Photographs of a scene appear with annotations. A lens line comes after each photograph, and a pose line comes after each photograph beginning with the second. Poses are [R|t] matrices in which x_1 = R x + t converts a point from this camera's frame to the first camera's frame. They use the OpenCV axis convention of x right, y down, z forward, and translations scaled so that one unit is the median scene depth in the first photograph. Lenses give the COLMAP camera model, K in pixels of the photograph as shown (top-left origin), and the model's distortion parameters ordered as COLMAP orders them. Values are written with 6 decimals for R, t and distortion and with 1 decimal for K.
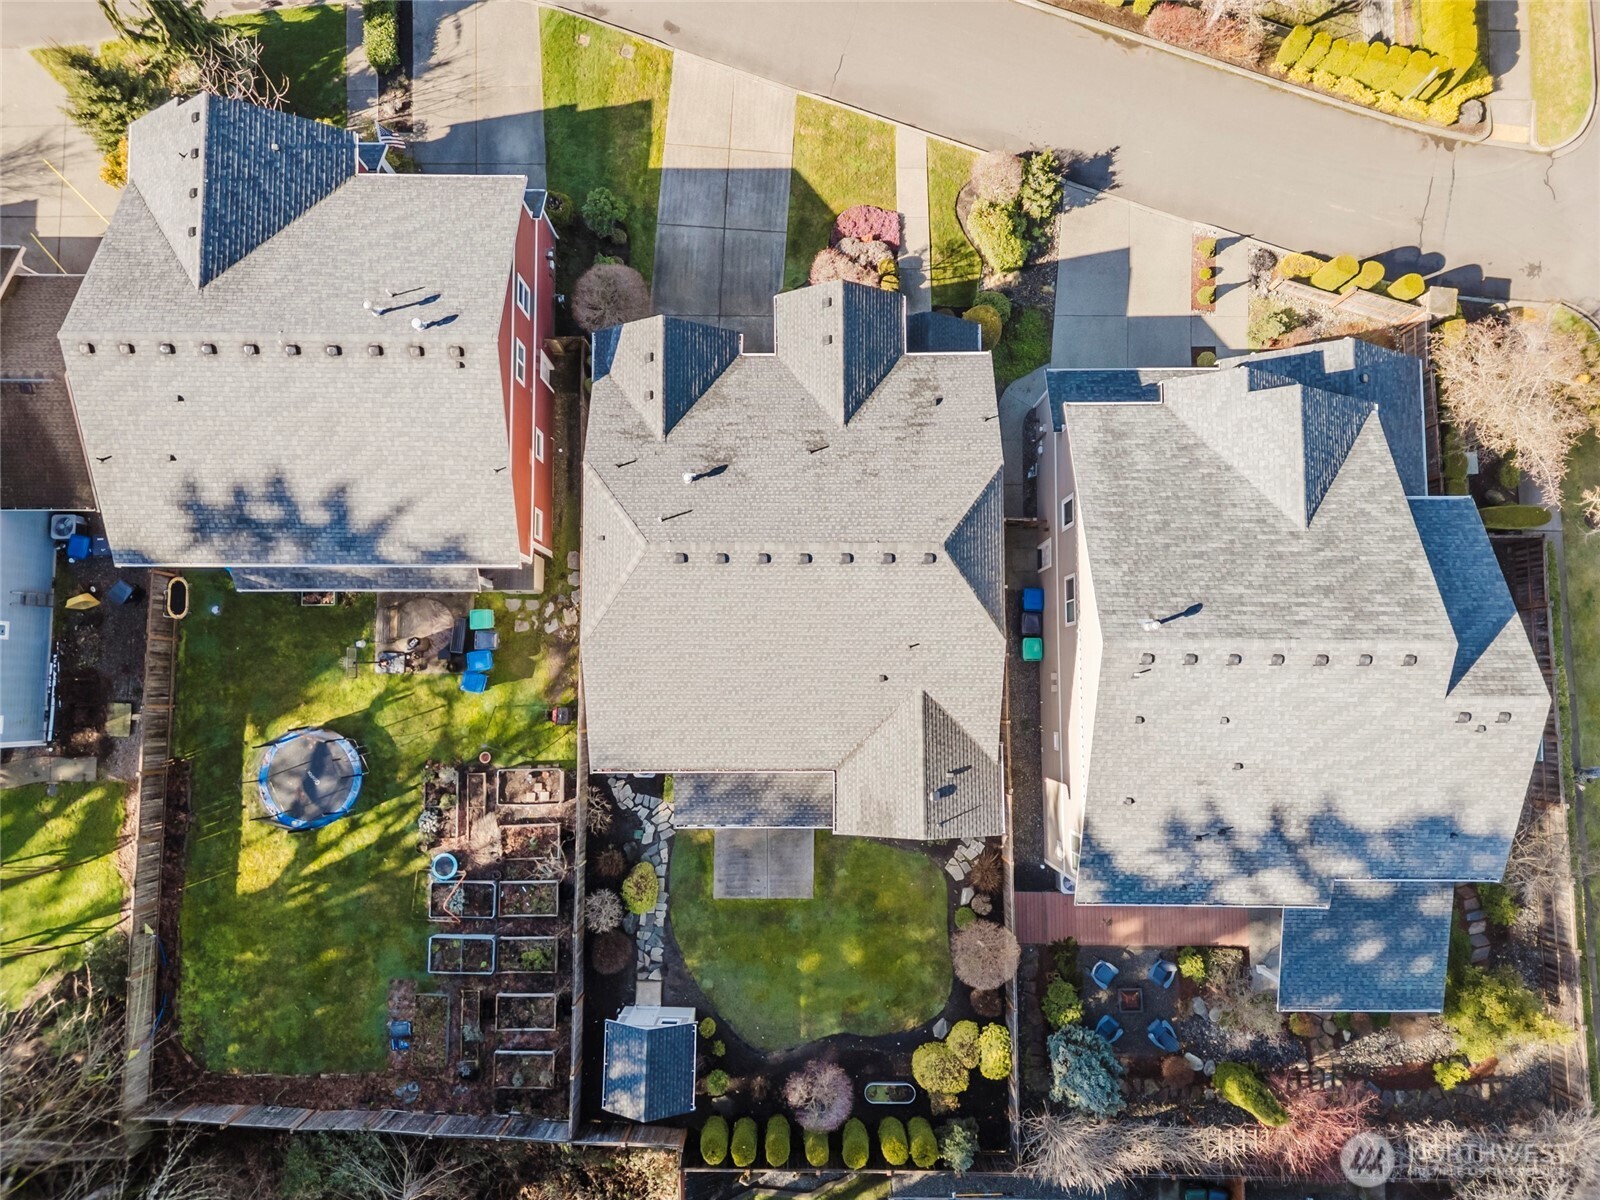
lens RADIAL K [[1119.4, 0, 805.1], [0, 1119.4, 595.4], [0, 0, 1]] dist [0.056322, -0.037822]
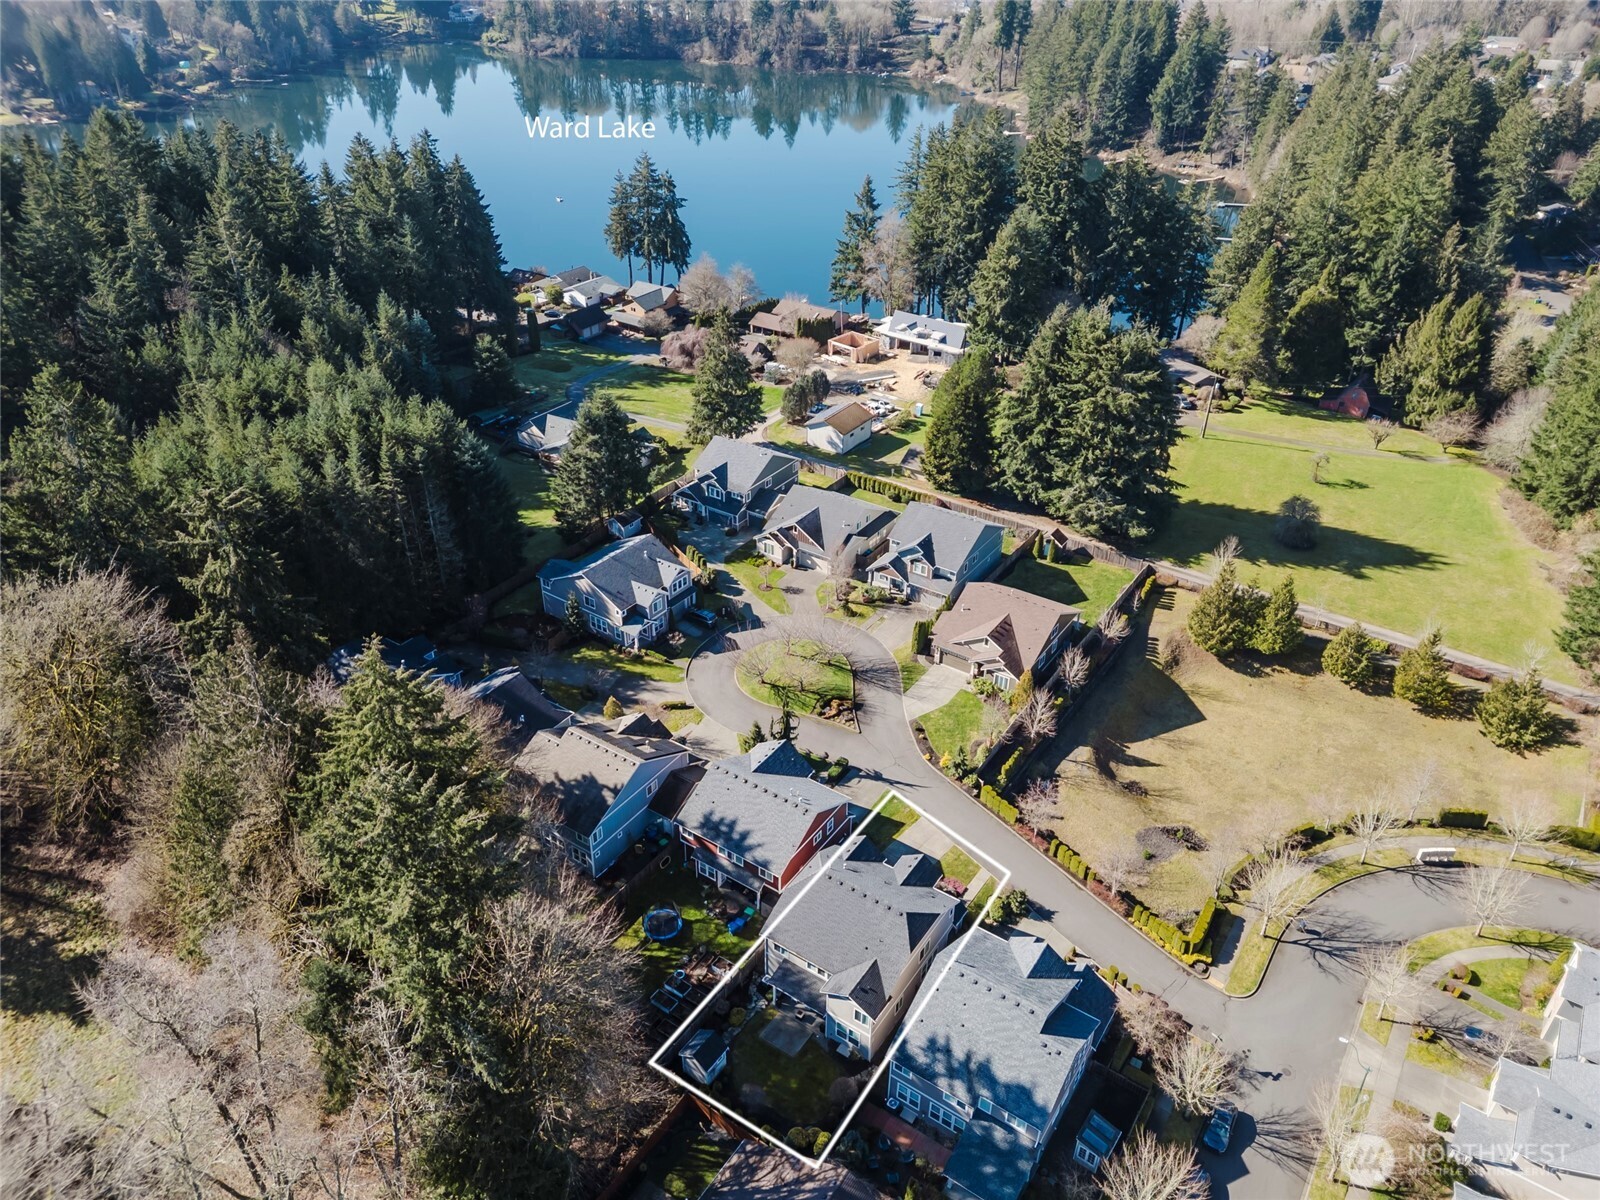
lens RADIAL K [[1119.4, 0, 799.8], [0, 1119.4, 600.2], [0, 0, 1]] dist [0.056322, -0.037822]
pose [[0.828416, 0.312540, -0.464807, 0.806593], [-0.558957, 0.514601, -0.650195, 1.290697], [0.035979, 0.798439, 0.601000, -1.162275]]
